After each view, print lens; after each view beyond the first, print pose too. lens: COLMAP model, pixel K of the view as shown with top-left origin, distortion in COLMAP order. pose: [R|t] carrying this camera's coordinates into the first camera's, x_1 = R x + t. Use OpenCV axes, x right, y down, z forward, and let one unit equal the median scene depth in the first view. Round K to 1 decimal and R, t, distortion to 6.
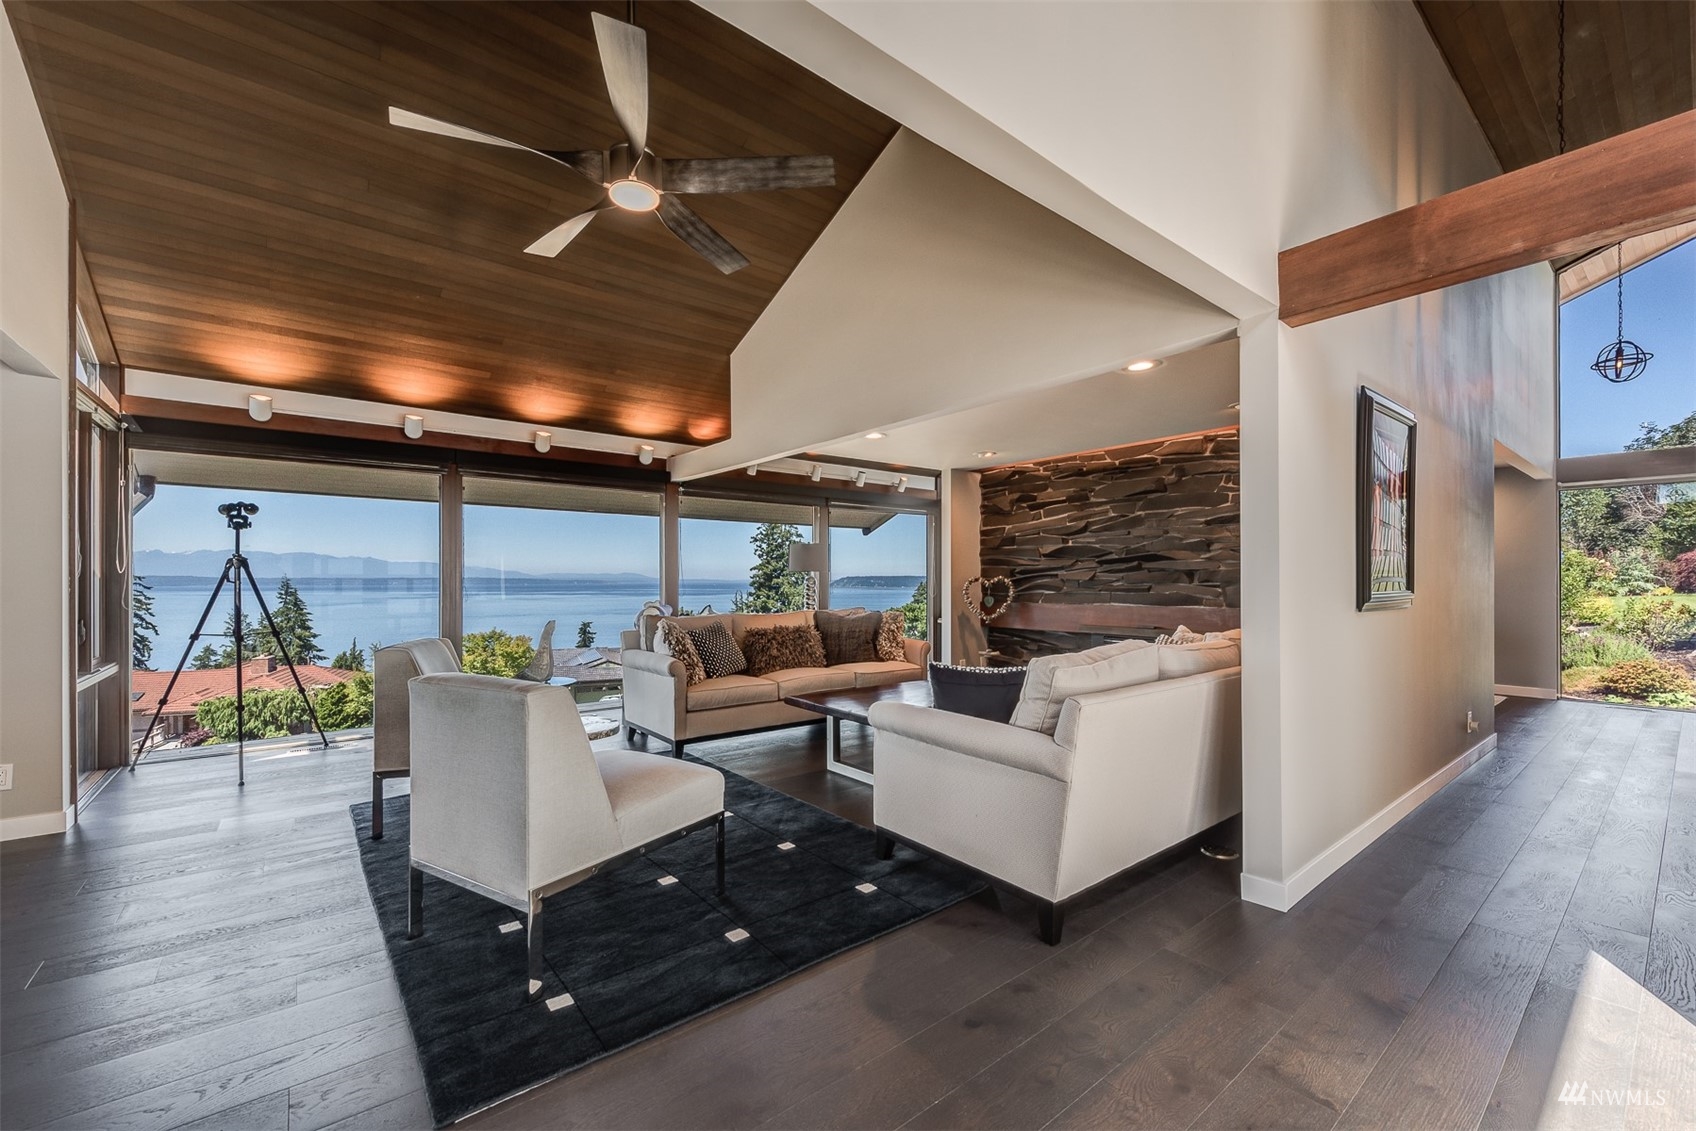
lens RADIAL K [[688.0, 0, 859.5], [0, 688.0, 575.3], [0, 0, 1]] dist [0.000939, -0.000218]
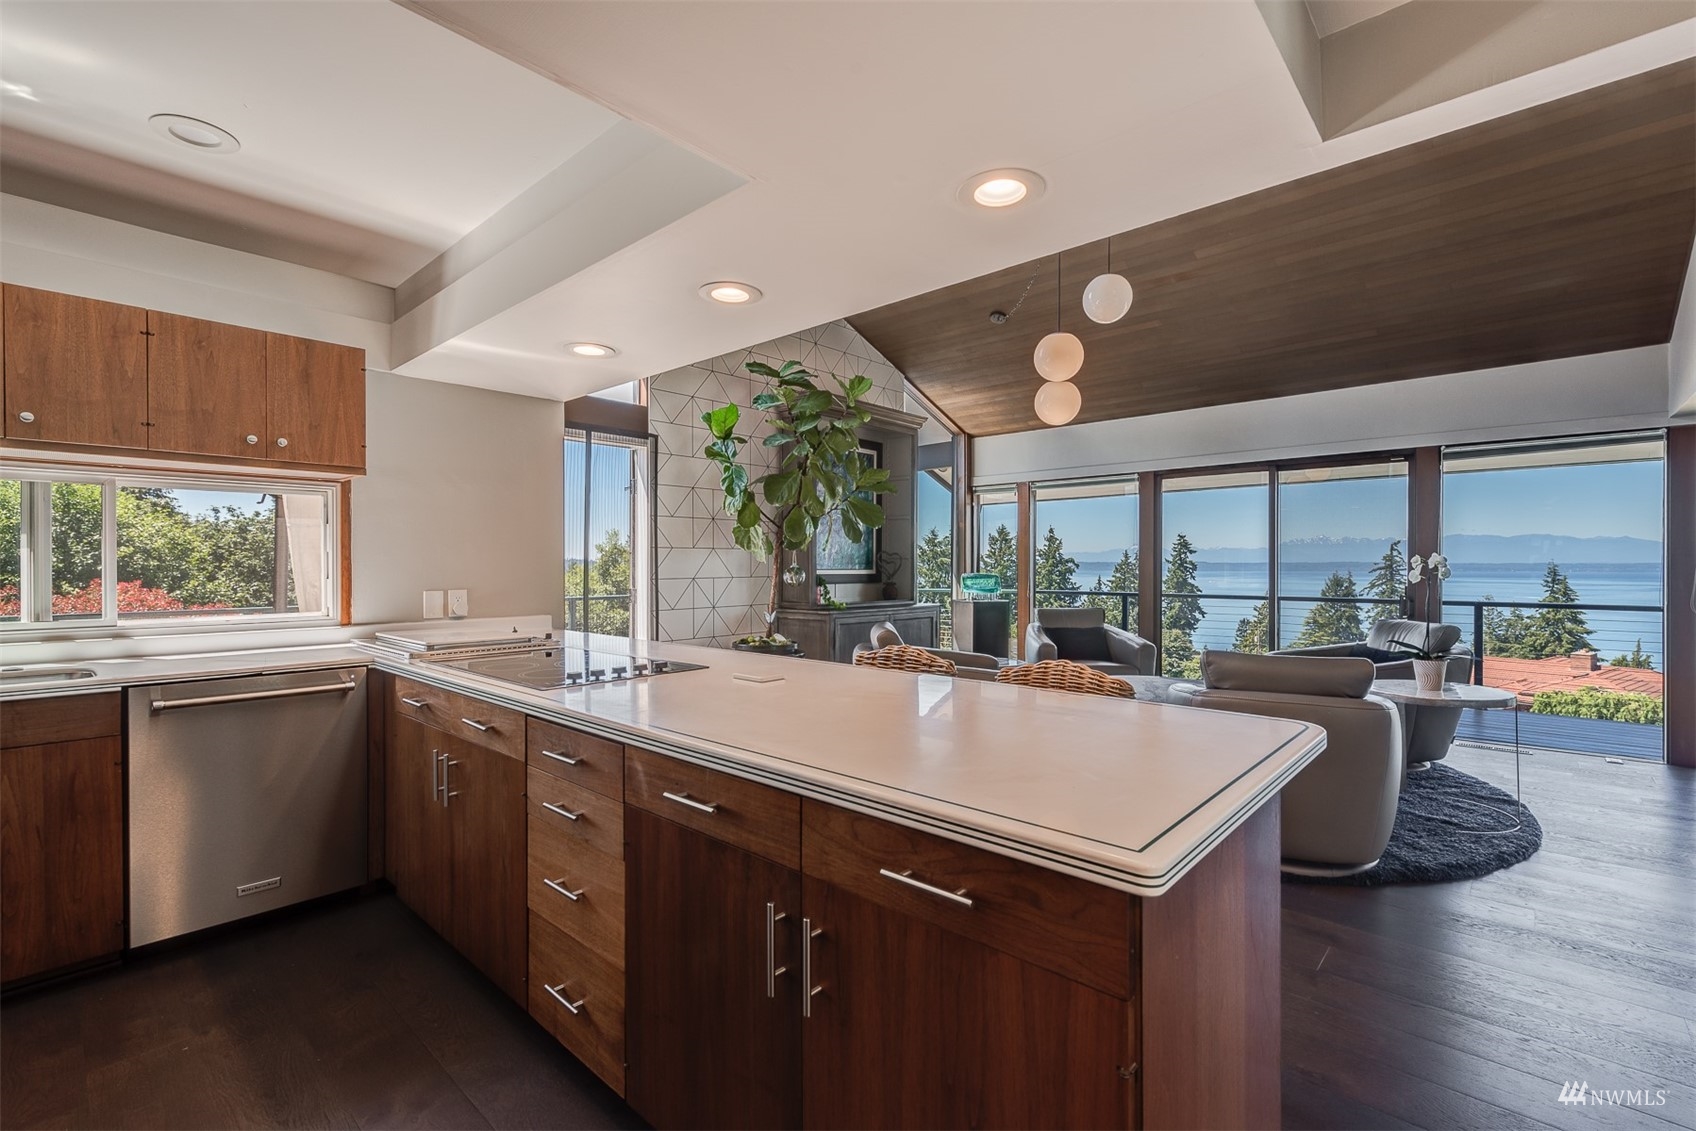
lens RADIAL K [[743.1, 0, 845.4], [0, 743.1, 571.4], [0, 0, 1]] dist [0.009932, -0.007005]
pose [[0.142895, 0.008118, -0.989705, -0.230912], [0.006363, 0.999938, 0.009121, -0.007028], [0.989717, -0.007601, 0.142835, -0.388456]]
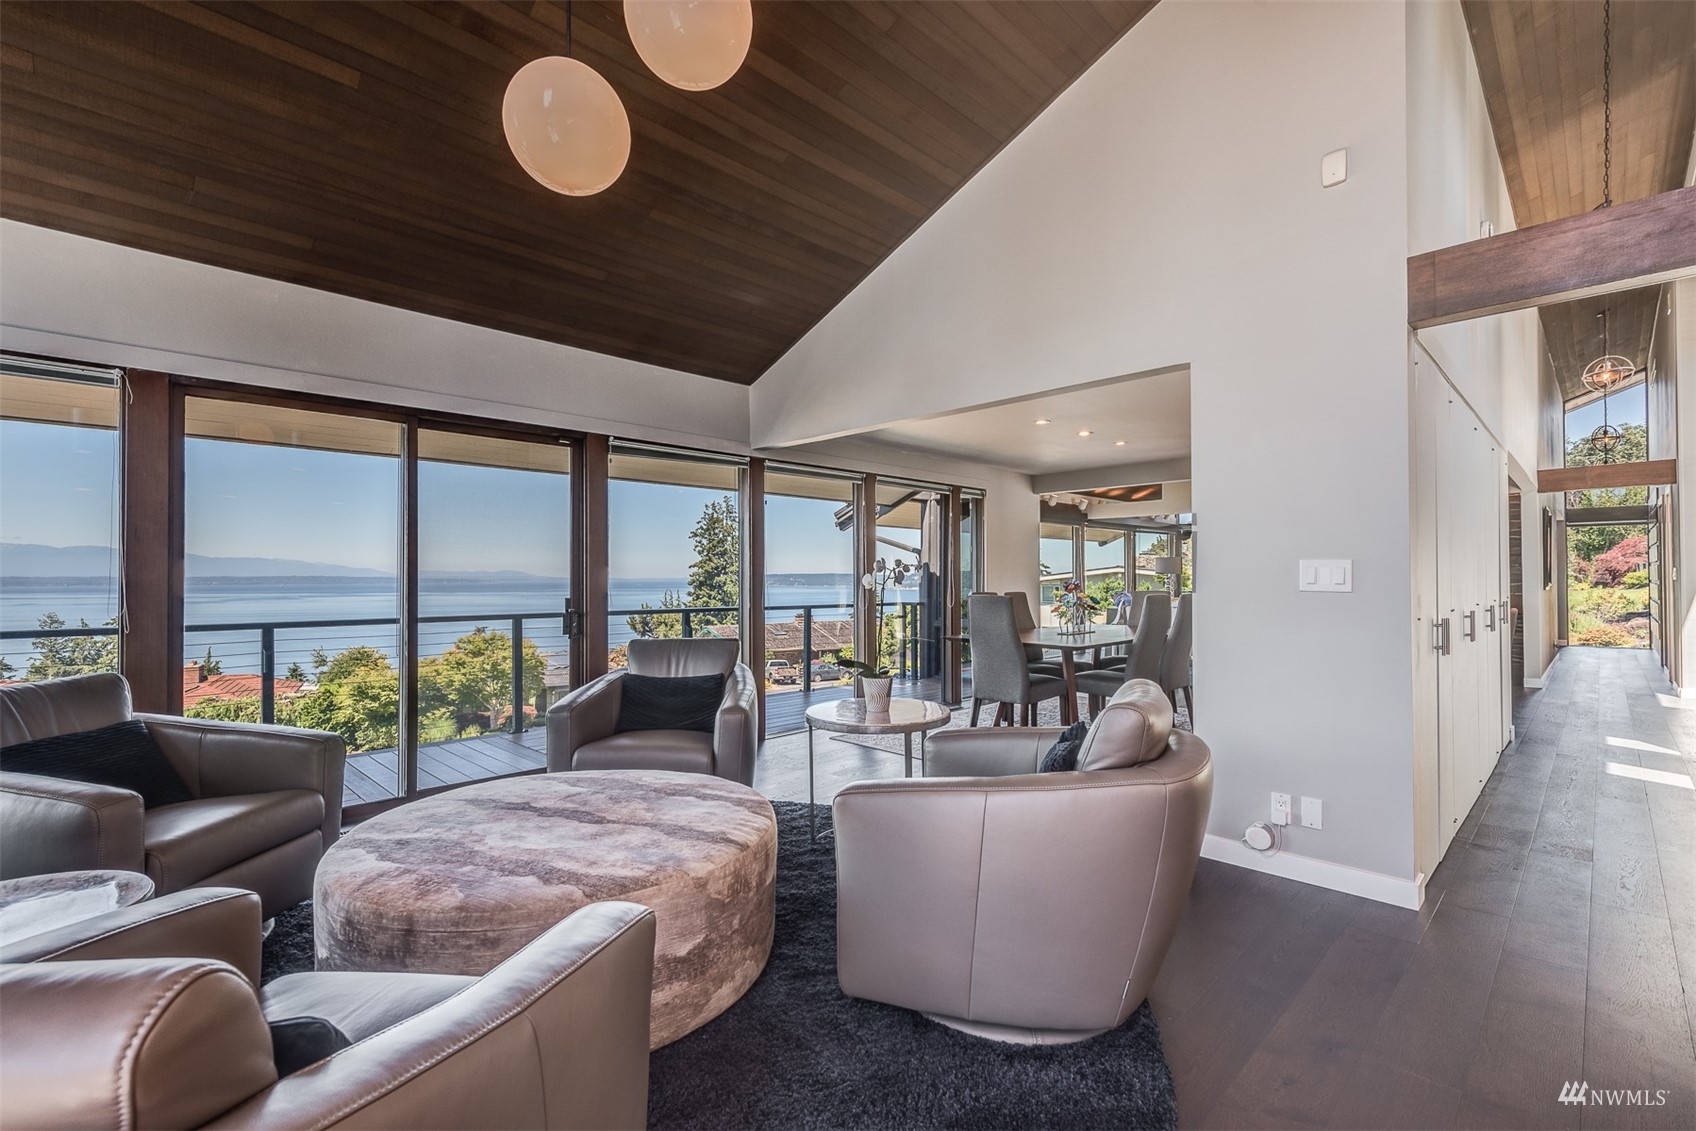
lens RADIAL K [[750.4, 0, 858.4], [0, 750.4, 568.7], [0, 0, 1]] dist [0.008794, -0.000382]
pose [[0.993837, -0.001034, 0.110842, -0.521863], [0.001700, 0.999981, -0.005918, -0.004354], [-0.110834, 0.006070, 0.993820, -0.375804]]
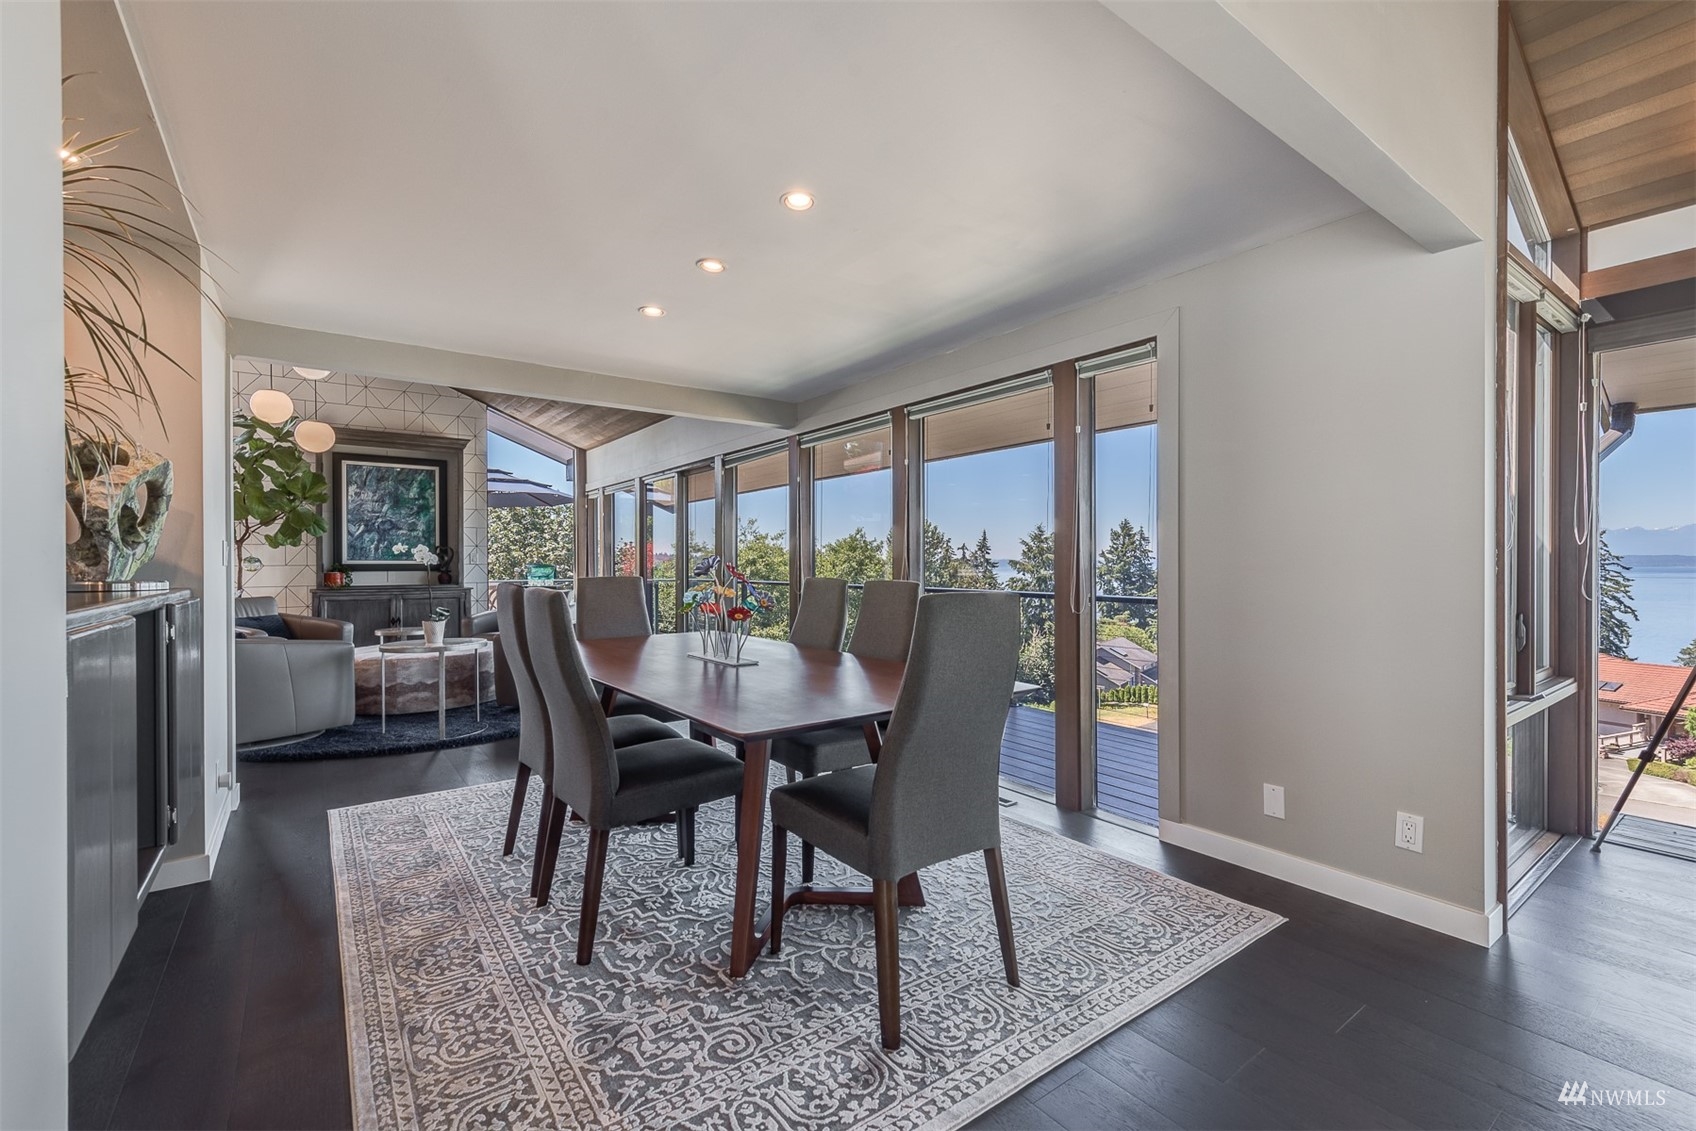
lens RADIAL K [[728.5, 0, 847.4], [0, 728.5, 572.4], [0, 0, 1]] dist [0.003956, -0.000412]
pose [[-0.048222, 0.013413, -0.998747, -0.112300], [0.010393, 0.999862, 0.012926, 0.002410], [0.998783, -0.009756, -0.048355, 0.110113]]
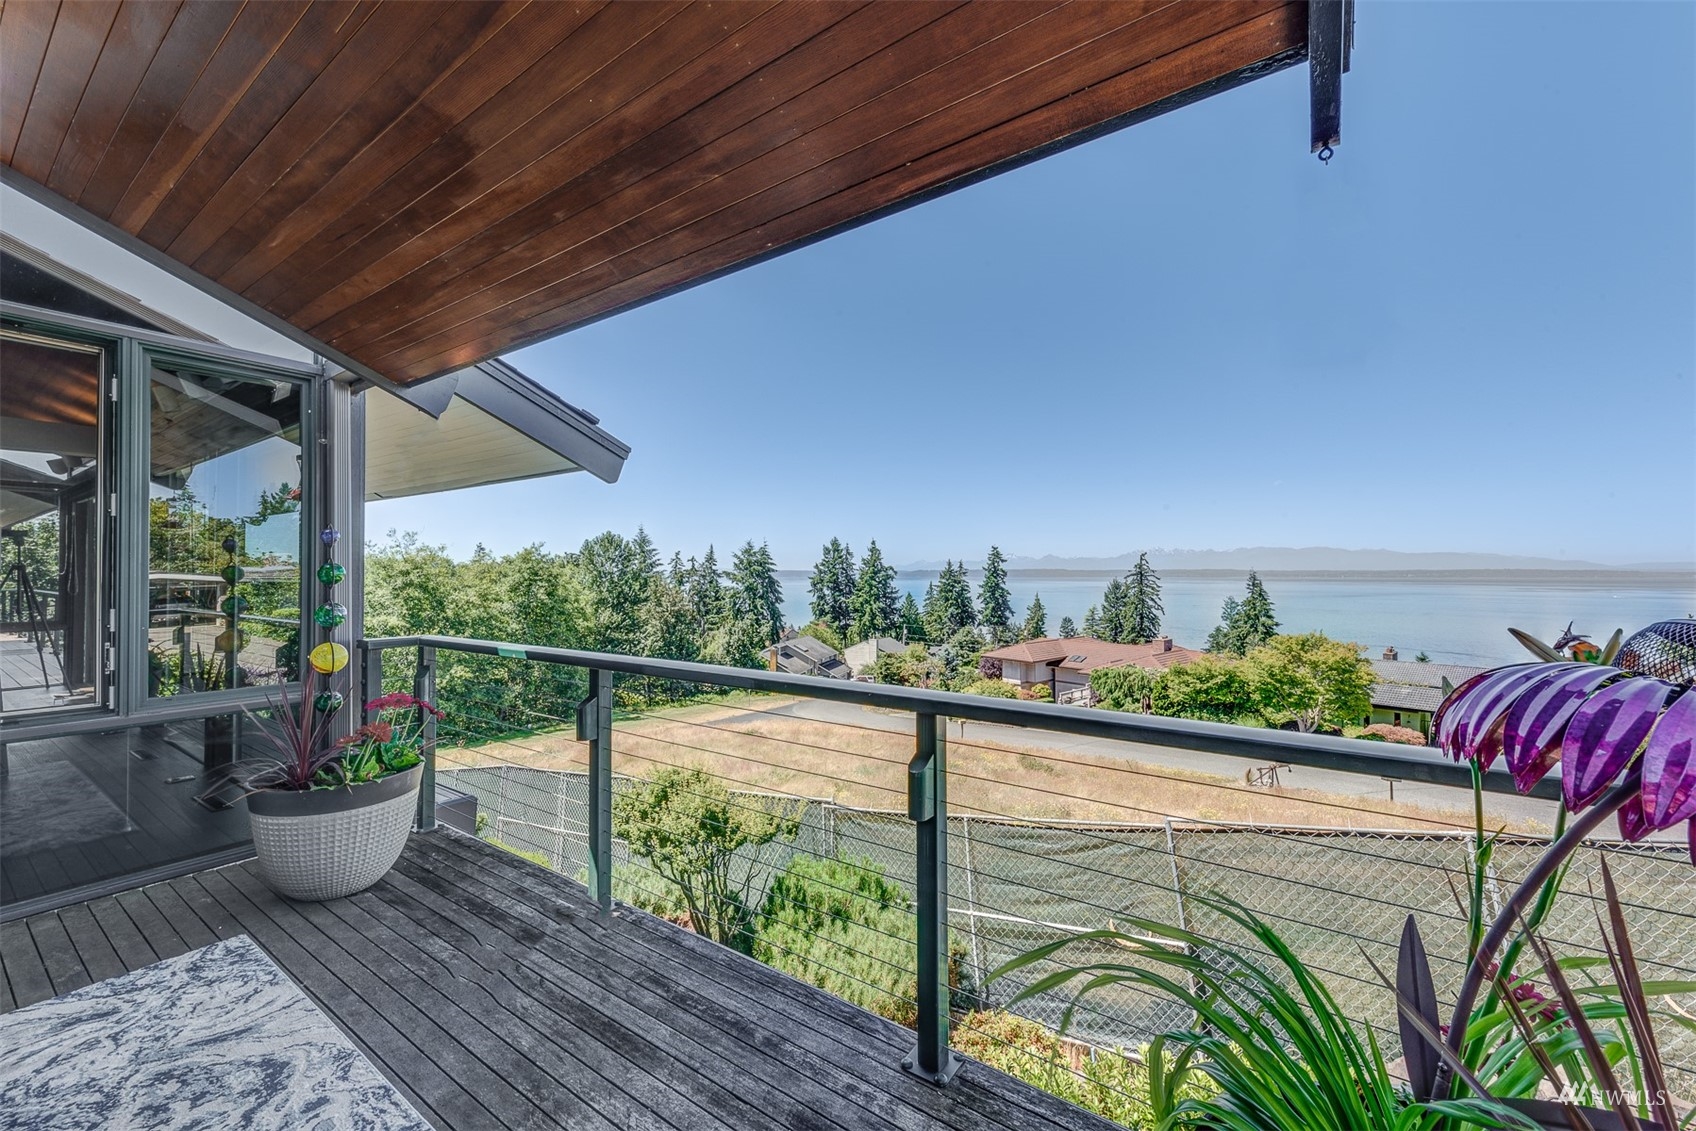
lens RADIAL K [[666.3, 0, 848.8], [0, 666.3, 568.5], [0, 0, 1]] dist [0.016540, -0.006324]
pose [[0.277150, -0.005643, -0.960810, 0.386789], [0.006633, 0.999970, -0.003960, -0.001249], [0.960804, -0.005275, 0.277179, 0.817522]]
